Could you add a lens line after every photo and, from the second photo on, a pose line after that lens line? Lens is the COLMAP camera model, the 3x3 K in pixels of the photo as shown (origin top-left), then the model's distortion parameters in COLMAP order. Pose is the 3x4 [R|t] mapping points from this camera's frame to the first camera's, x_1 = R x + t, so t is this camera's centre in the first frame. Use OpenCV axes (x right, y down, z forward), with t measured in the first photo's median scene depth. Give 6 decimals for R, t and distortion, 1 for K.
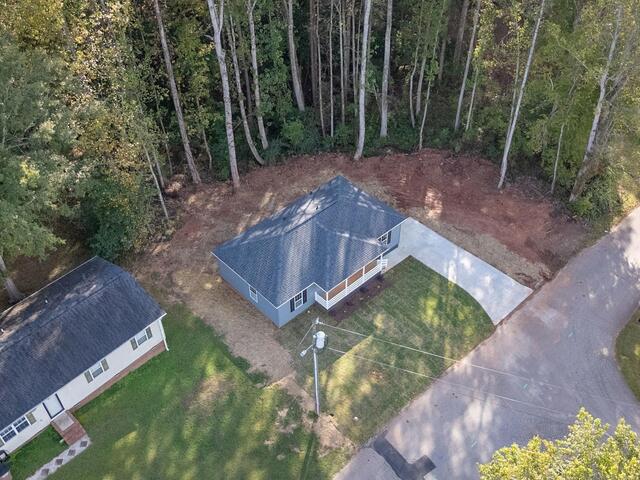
lens RADIAL K [[630.7, 0, 320.0], [0, 630.7, 240.0], [0, 0, 1]] dist [0.129910, -0.235886]
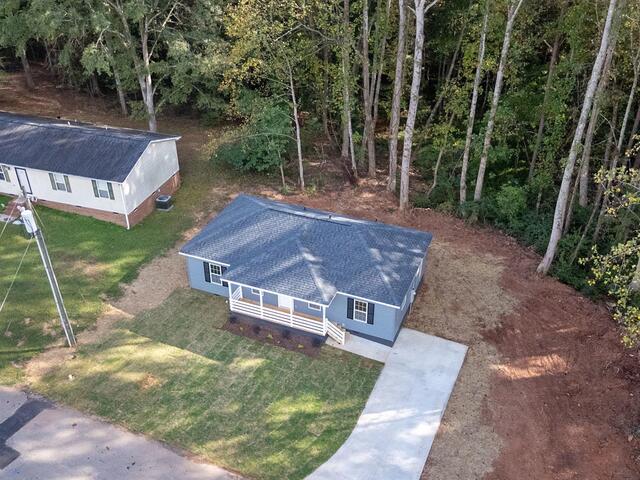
lens RADIAL K [[630.7, 0, 320.0], [0, 630.7, 240.0], [0, 0, 1]] dist [0.129910, -0.235886]
pose [[0.421500, 0.502516, -0.754861, 0.611593], [-0.629777, 0.761146, 0.155044, -0.148728], [0.652471, 0.410043, 0.637296, 0.536507]]
